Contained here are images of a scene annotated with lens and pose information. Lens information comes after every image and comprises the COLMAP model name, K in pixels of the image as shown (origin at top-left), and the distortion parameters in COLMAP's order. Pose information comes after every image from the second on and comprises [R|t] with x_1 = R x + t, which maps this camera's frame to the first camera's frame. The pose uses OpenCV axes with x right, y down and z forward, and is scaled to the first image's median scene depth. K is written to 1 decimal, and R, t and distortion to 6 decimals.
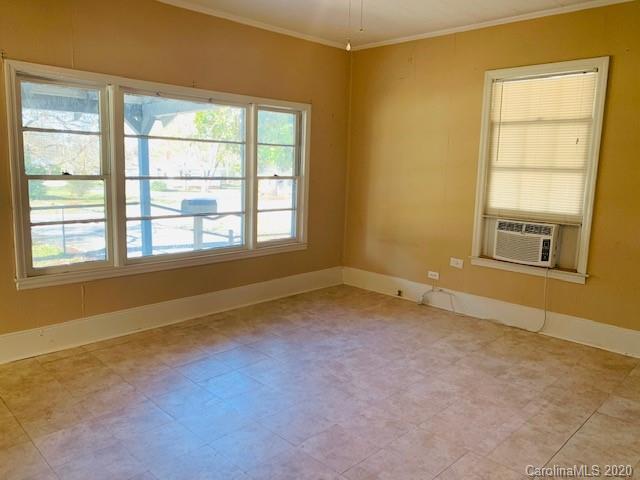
lens RADIAL K [[491.2, 0, 313.4], [0, 491.2, 235.6], [0, 0, 1]] dist [0.051313, -0.060019]
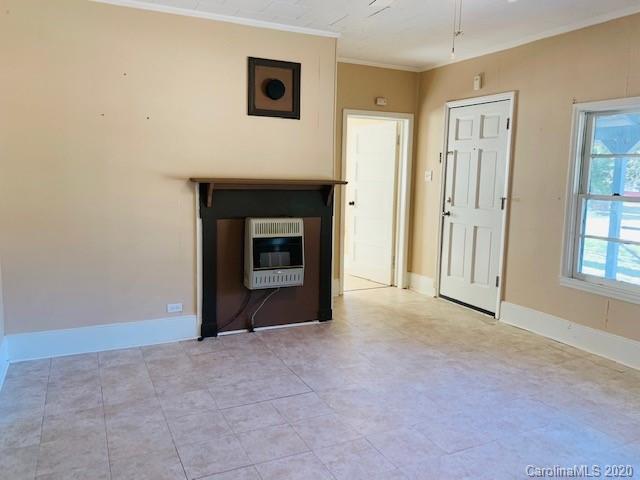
lens RADIAL K [[491.2, 0, 313.4], [0, 491.2, 235.6], [0, 0, 1]] dist [0.051313, -0.060019]
pose [[-0.337957, 0.081759, -0.937603, 0.783648], [-0.167147, 0.975169, 0.145283, -0.089192], [0.926200, 0.205817, -0.315900, 0.790779]]
